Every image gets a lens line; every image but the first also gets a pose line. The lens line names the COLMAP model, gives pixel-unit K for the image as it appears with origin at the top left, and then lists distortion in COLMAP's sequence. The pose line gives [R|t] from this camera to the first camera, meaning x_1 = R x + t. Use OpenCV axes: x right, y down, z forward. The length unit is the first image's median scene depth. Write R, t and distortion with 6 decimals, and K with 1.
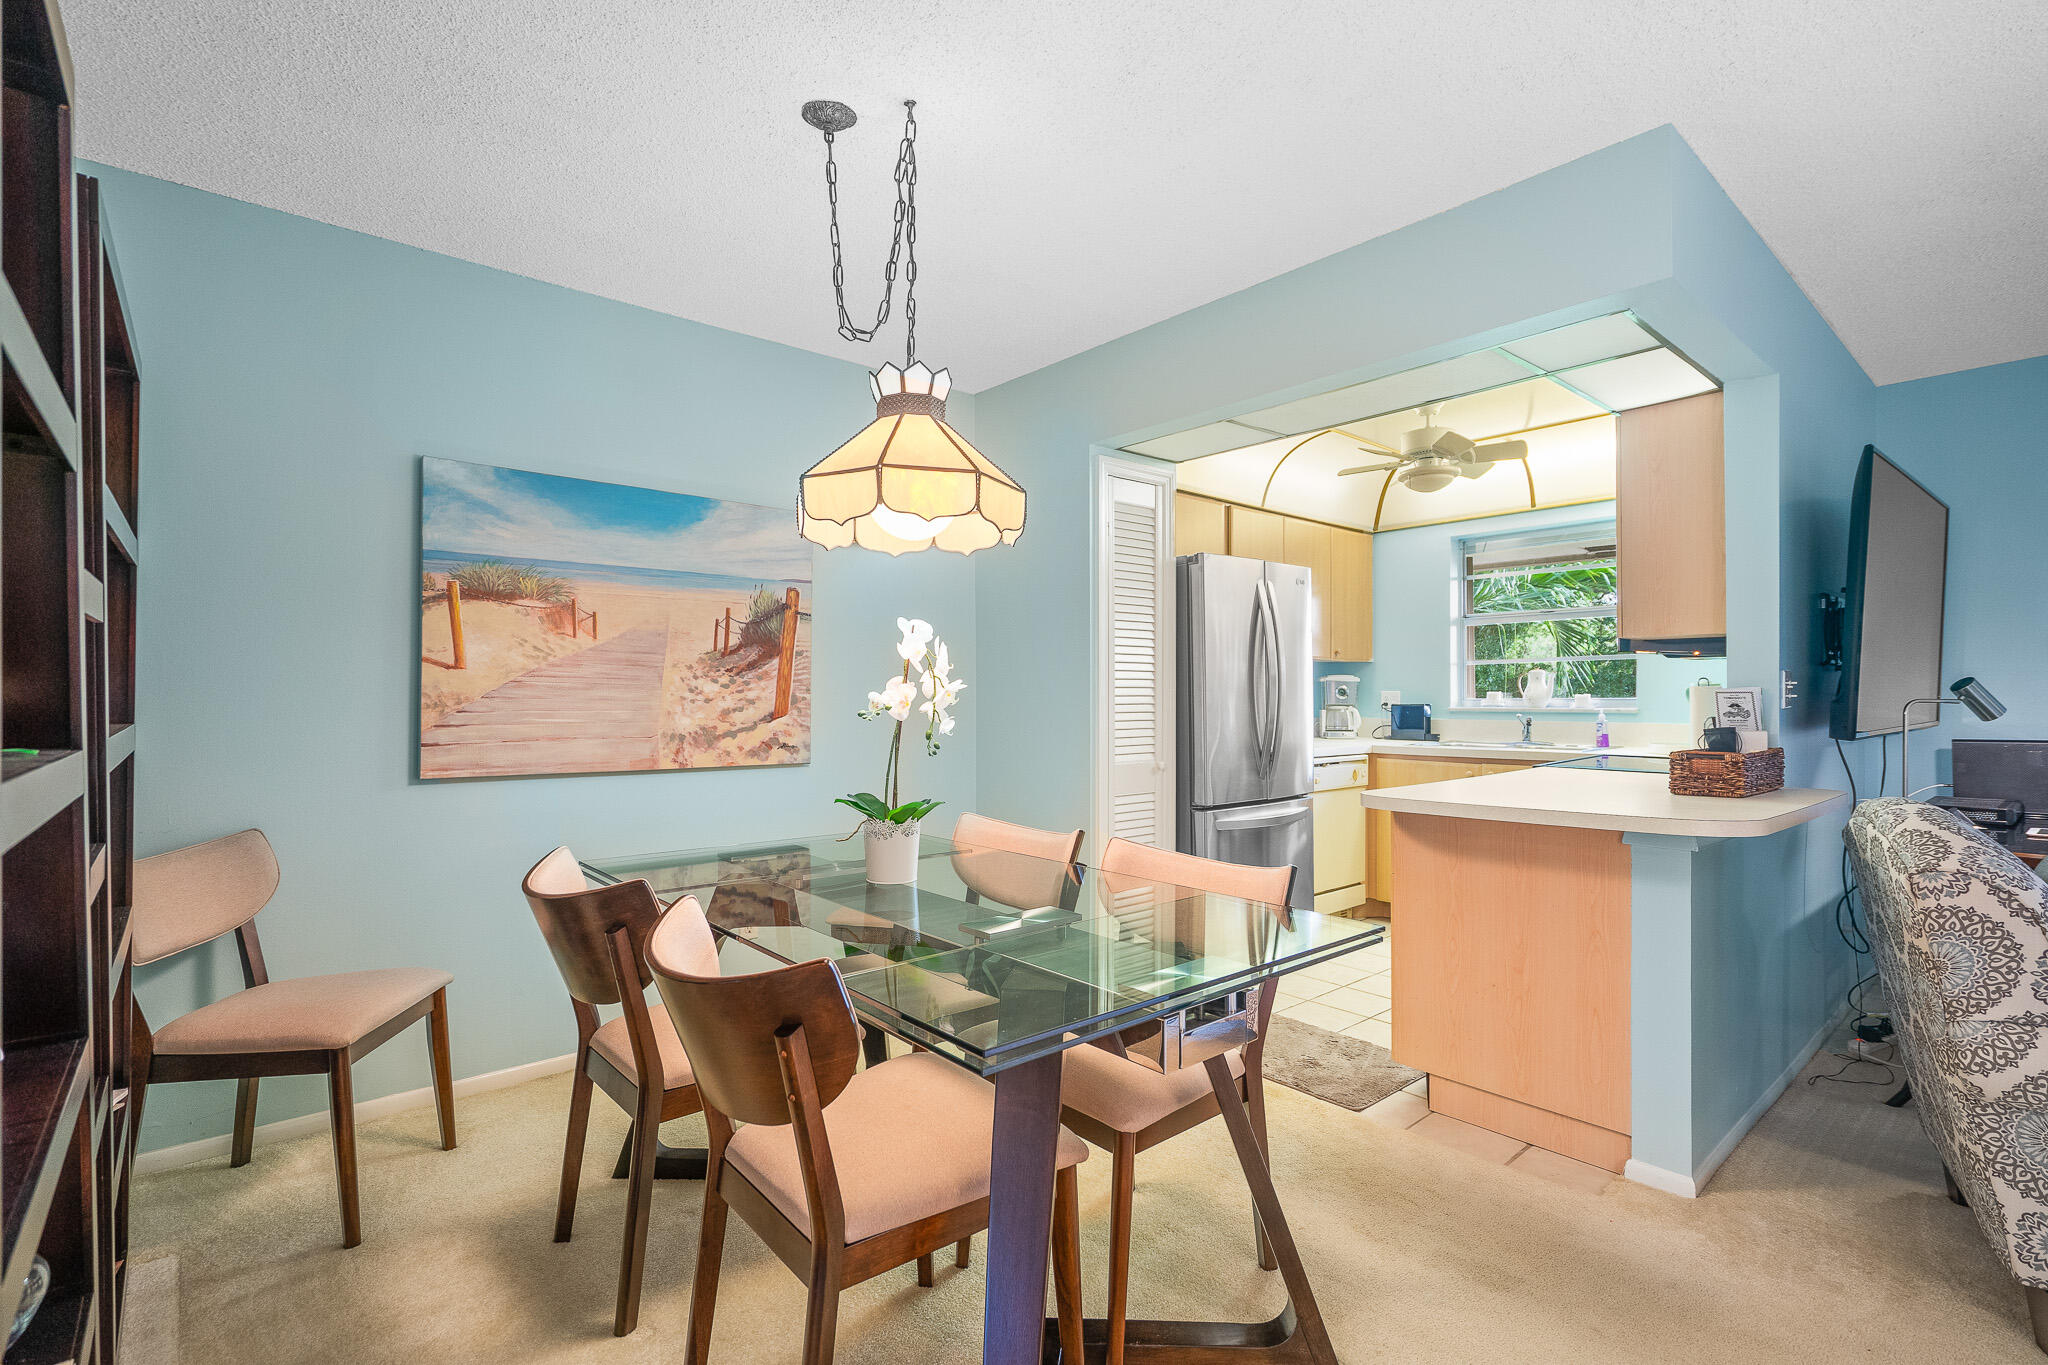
lens RADIAL K [[932.2, 0, 1028.3], [0, 932.2, 704.1], [0, 0, 1]] dist [-0.006312, 0.003157]
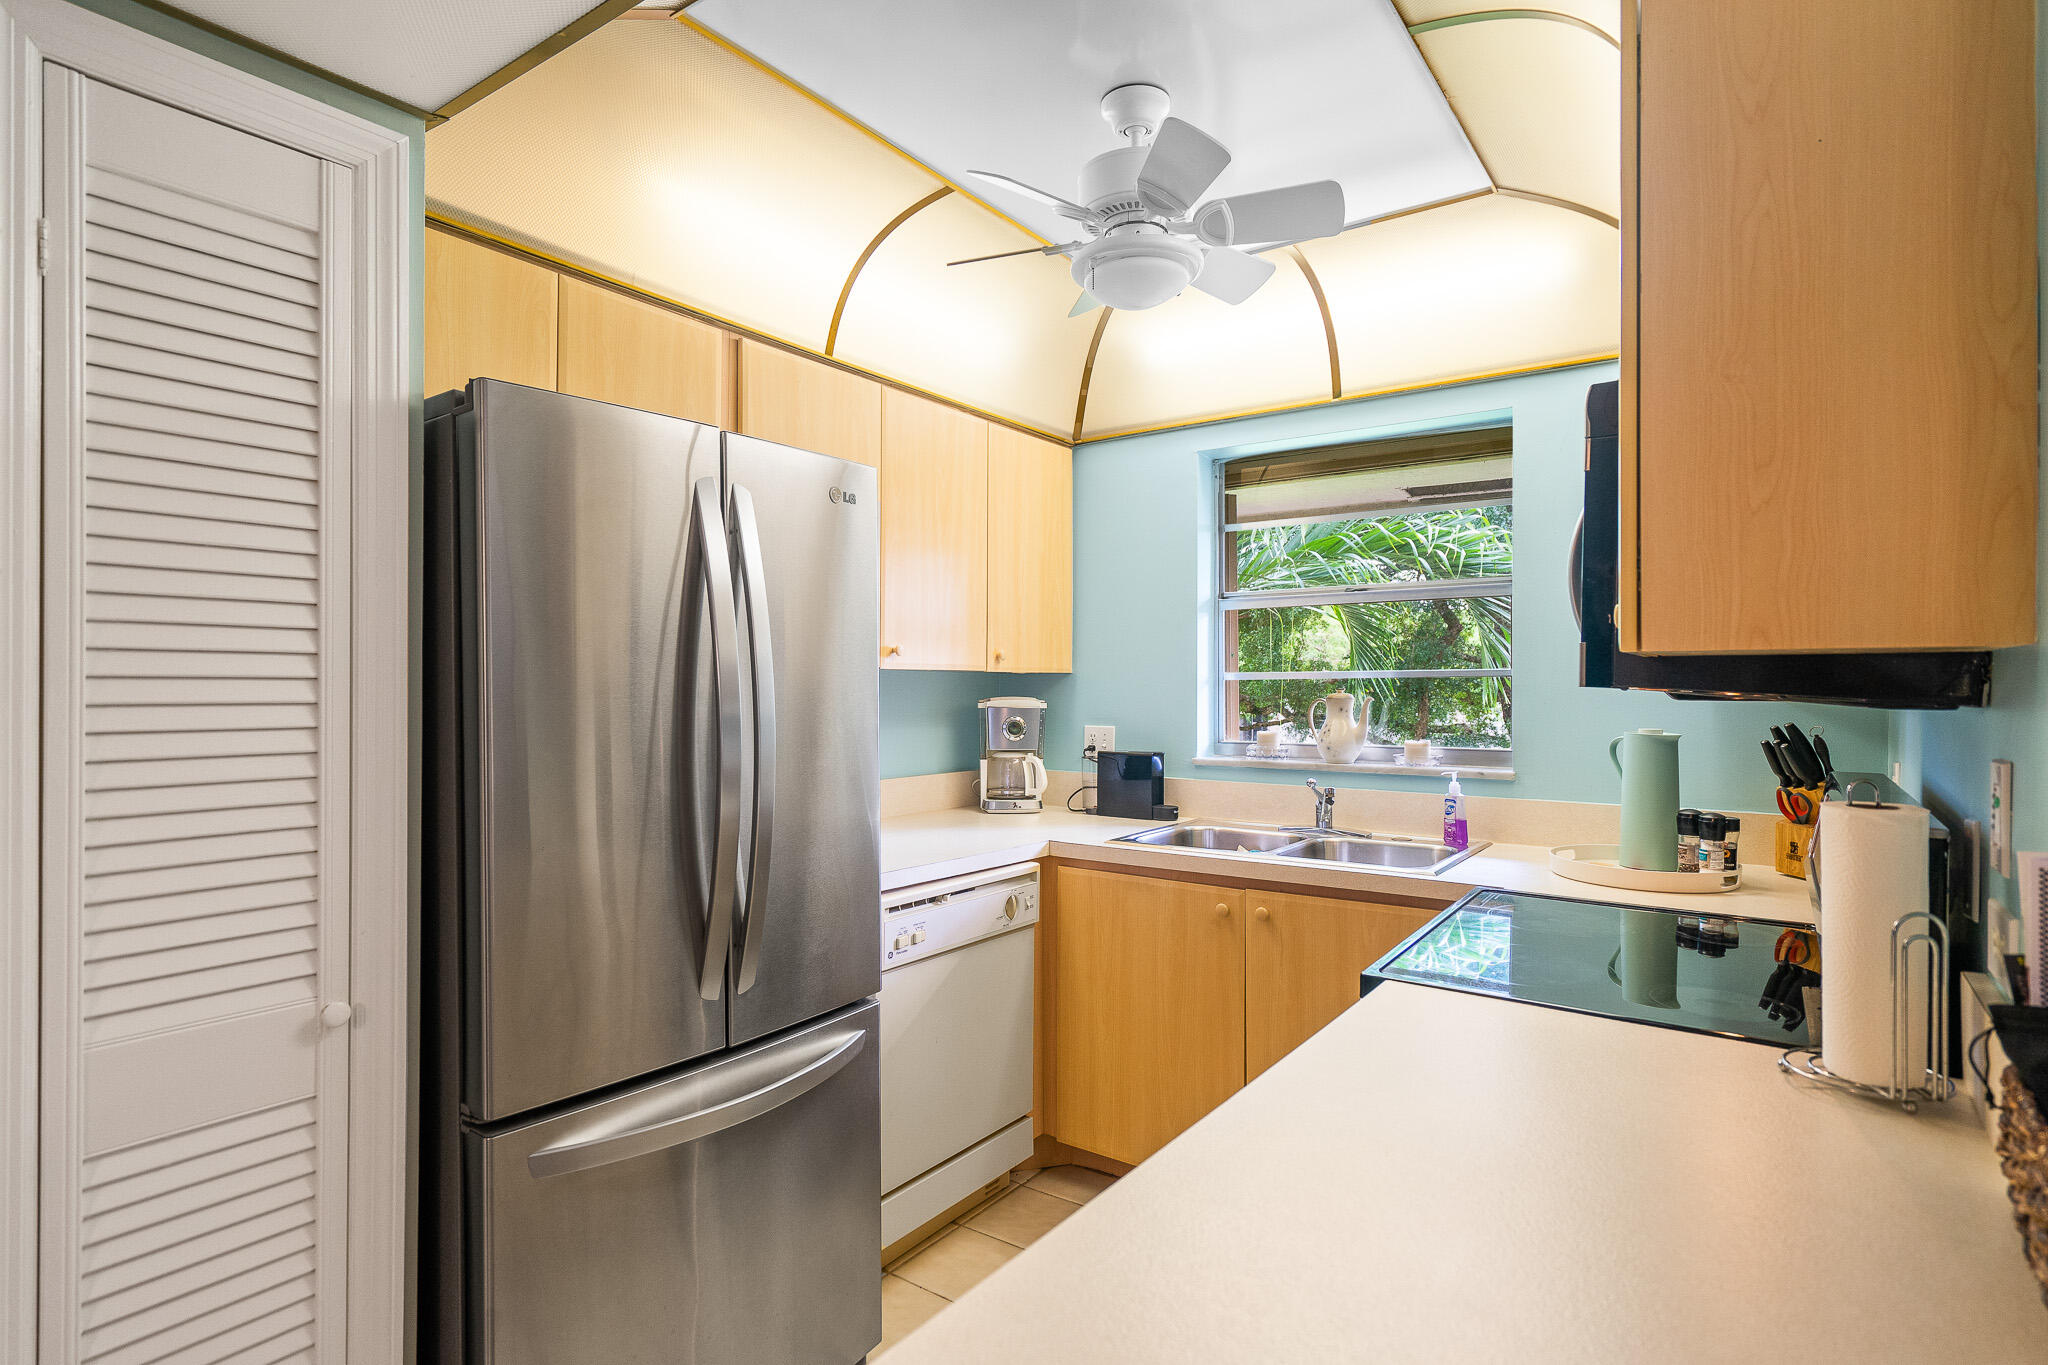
lens RADIAL K [[1055.7, 0, 1015.1], [0, 1055.7, 701.1], [0, 0, 1]] dist [0.004181, 0.000409]
pose [[0.973471, 0.001626, 0.228805, 0.200137], [-0.002810, 0.999984, 0.004852, -0.032740], [-0.228794, -0.005366, 0.973460, 0.403575]]
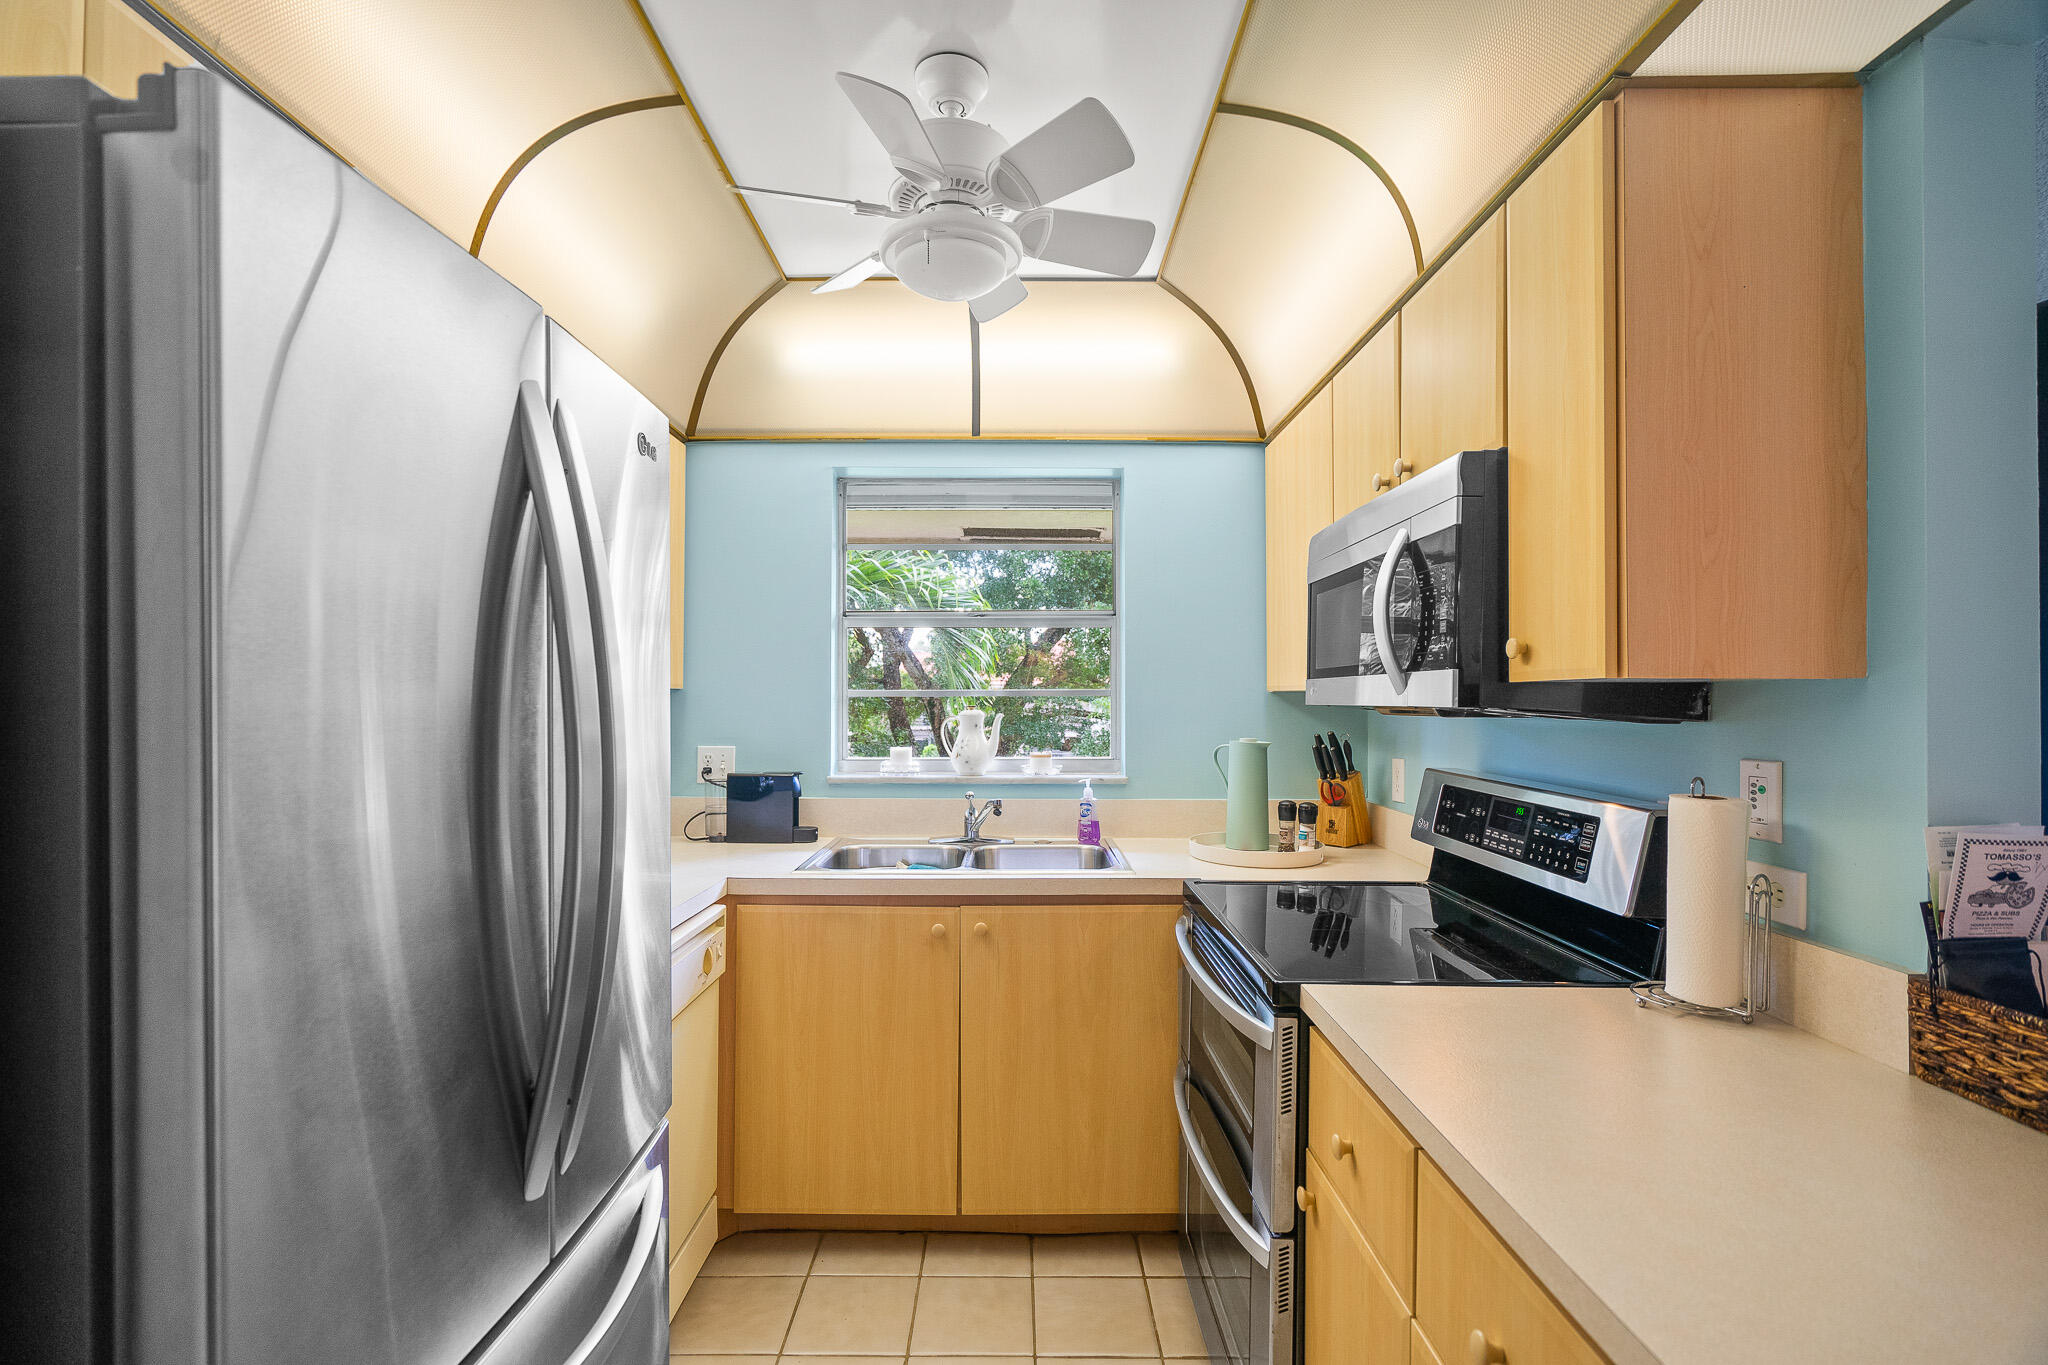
lens RADIAL K [[932.2, 0, 1024.4], [0, 932.2, 708.2], [0, 0, 1]] dist [-0.006312, 0.003157]
pose [[0.654110, 0.001171, 0.756398, 0.109238], [0.001629, 0.999994, -0.002957, -0.034448], [-0.756397, 0.003166, 0.654105, 0.544898]]
